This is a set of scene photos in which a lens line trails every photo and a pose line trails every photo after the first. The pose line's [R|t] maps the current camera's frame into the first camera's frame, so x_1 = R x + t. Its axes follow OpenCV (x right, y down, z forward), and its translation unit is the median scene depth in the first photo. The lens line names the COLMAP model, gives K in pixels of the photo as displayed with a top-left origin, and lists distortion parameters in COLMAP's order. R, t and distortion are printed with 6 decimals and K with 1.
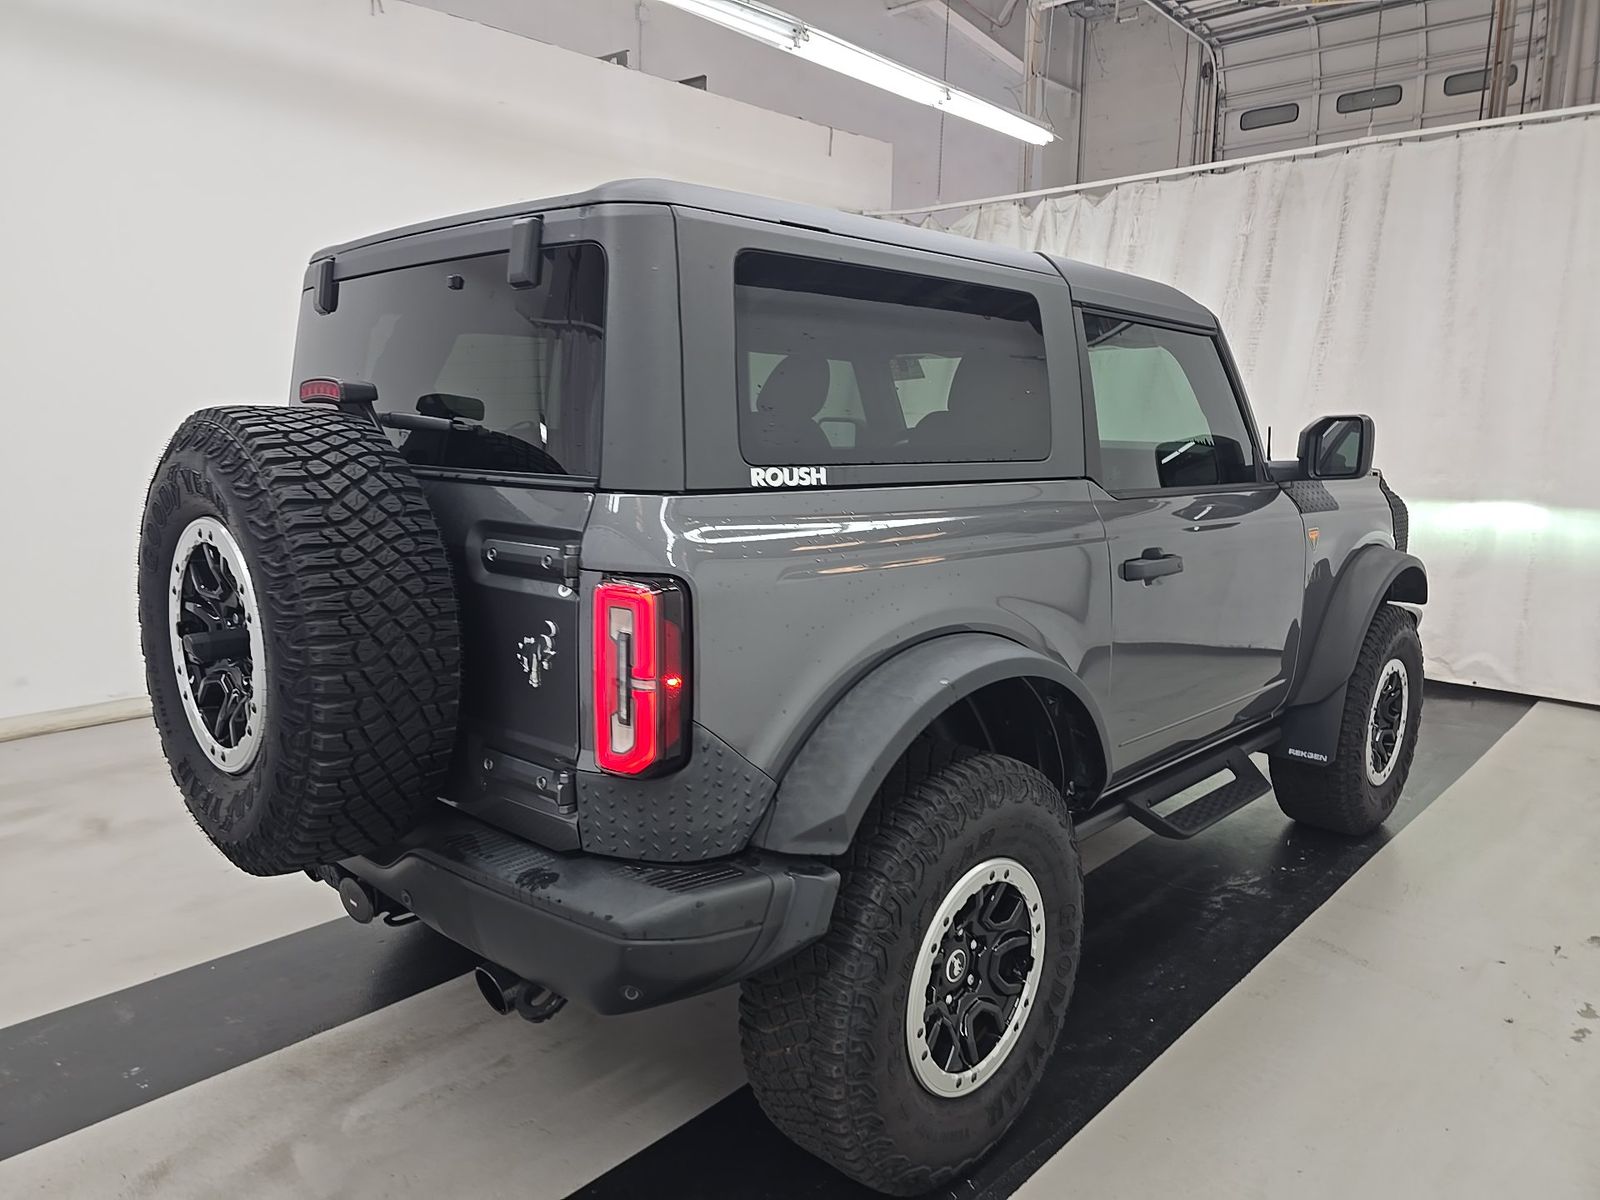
lens RADIAL K [[1076.9, 0, 786.5], [0, 1076.9, 587.4], [0, 0, 1]] dist [0.050906, -0.044897]
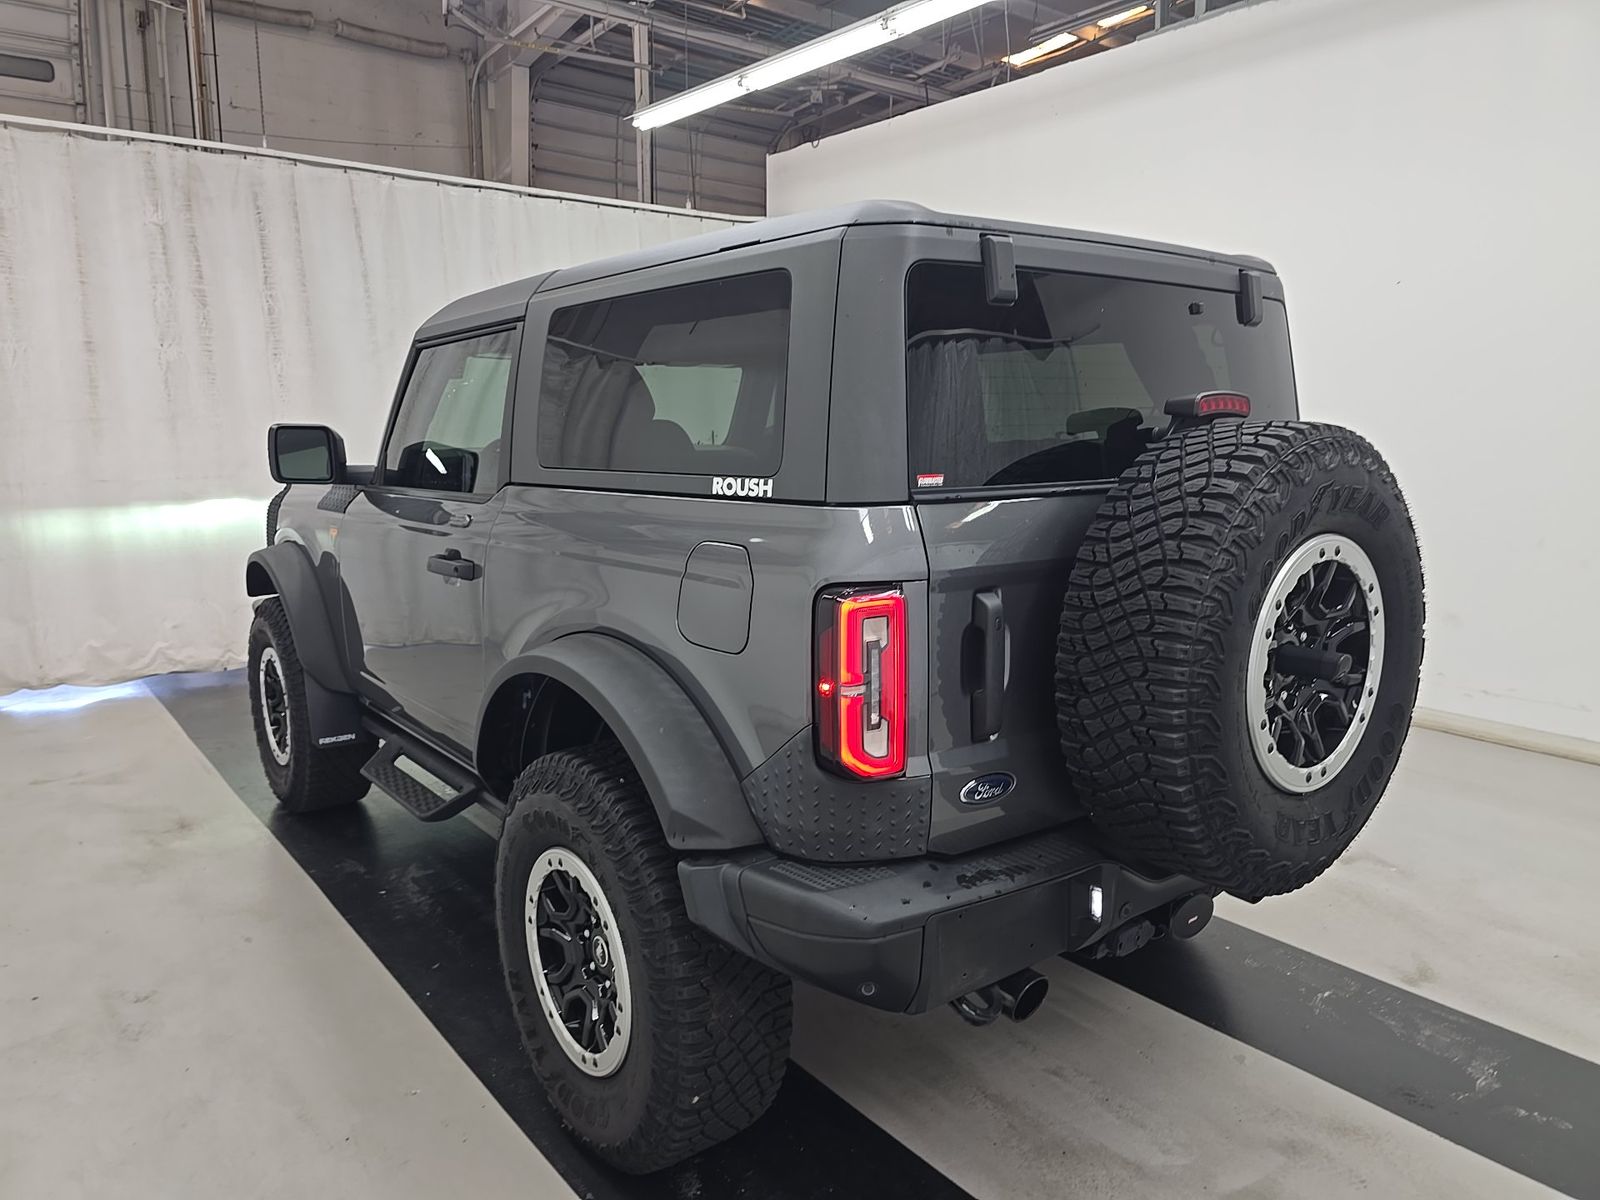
lens RADIAL K [[1076.9, 0, 796.6], [0, 1076.9, 603.9], [0, 0, 1]] dist [0.050906, -0.044897]
pose [[0.143338, -0.172393, 0.974543, -0.960432], [0.158377, 0.976017, 0.149359, -0.140306], [-0.976919, 0.132937, 0.167203, 0.806785]]
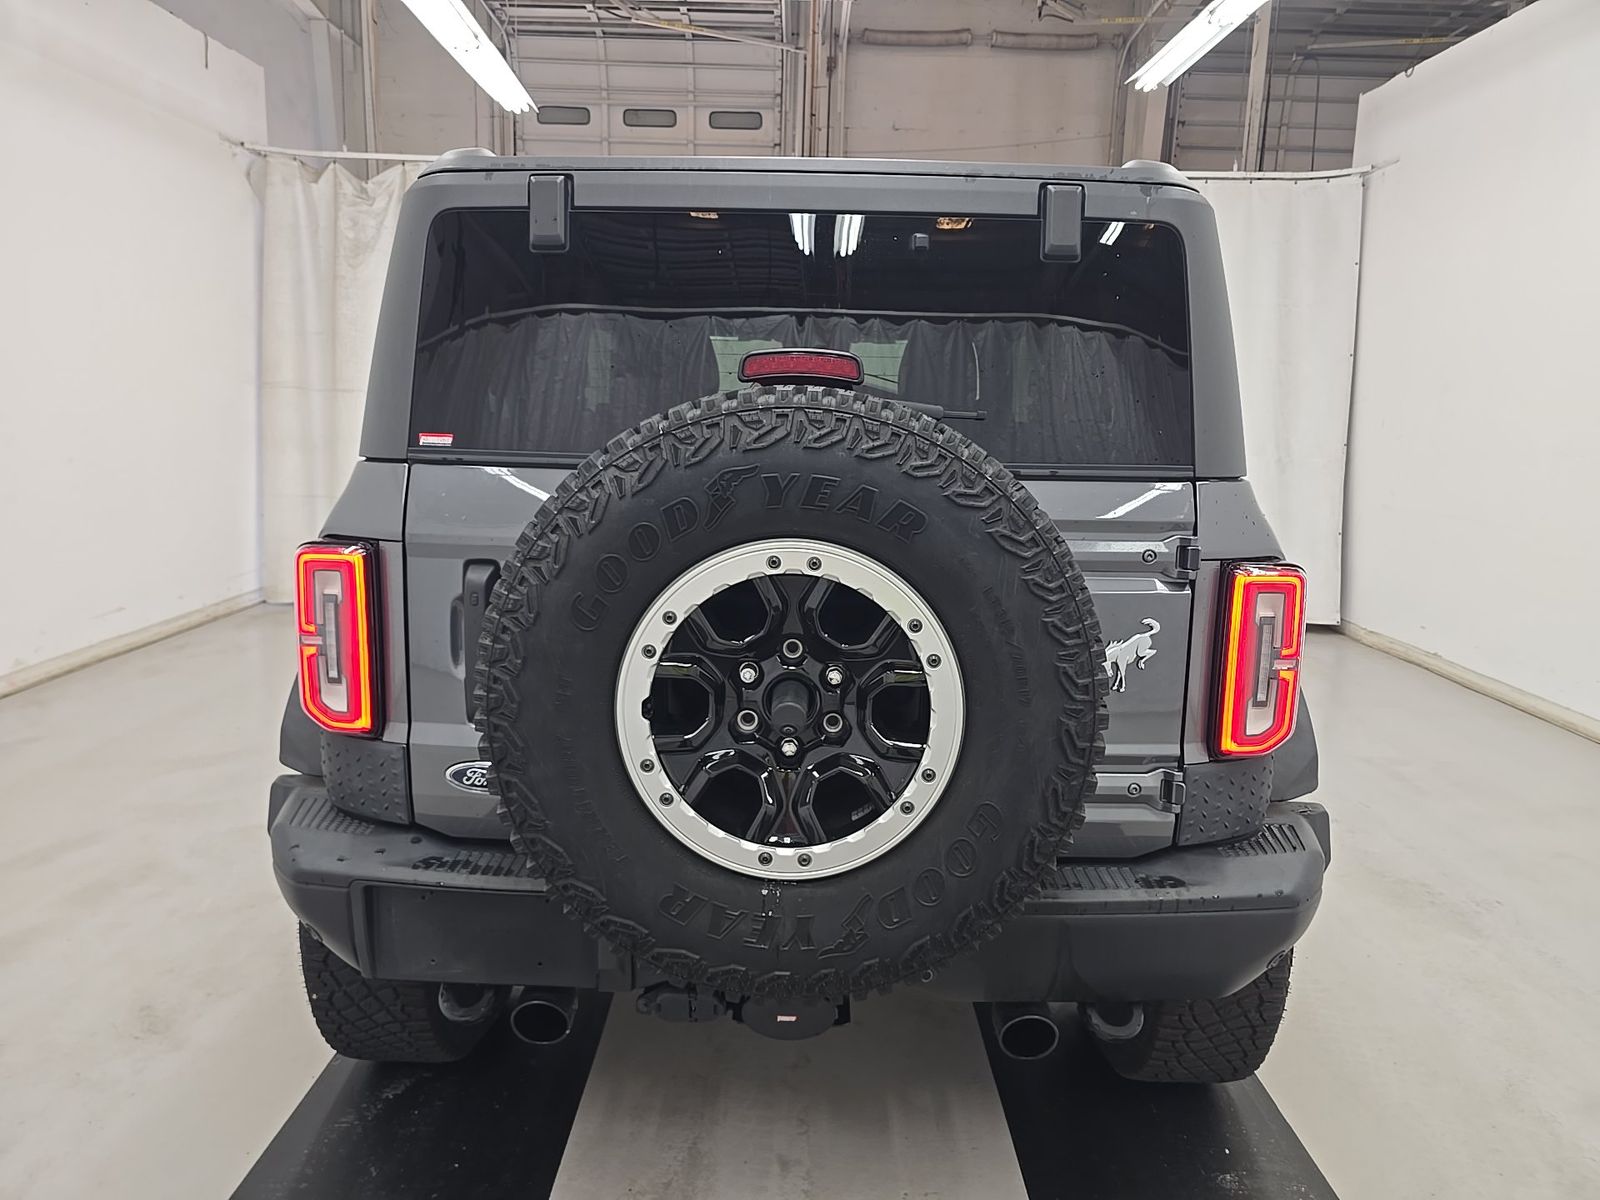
lens RADIAL K [[1076.9, 0, 802.3], [0, 1076.9, 601.1], [0, 0, 1]] dist [0.050906, -0.044897]
pose [[0.725308, -0.112849, 0.679112, -0.624325], [0.092196, 0.993509, 0.066626, -0.044557], [-0.682223, 0.014287, 0.731005, 0.290391]]
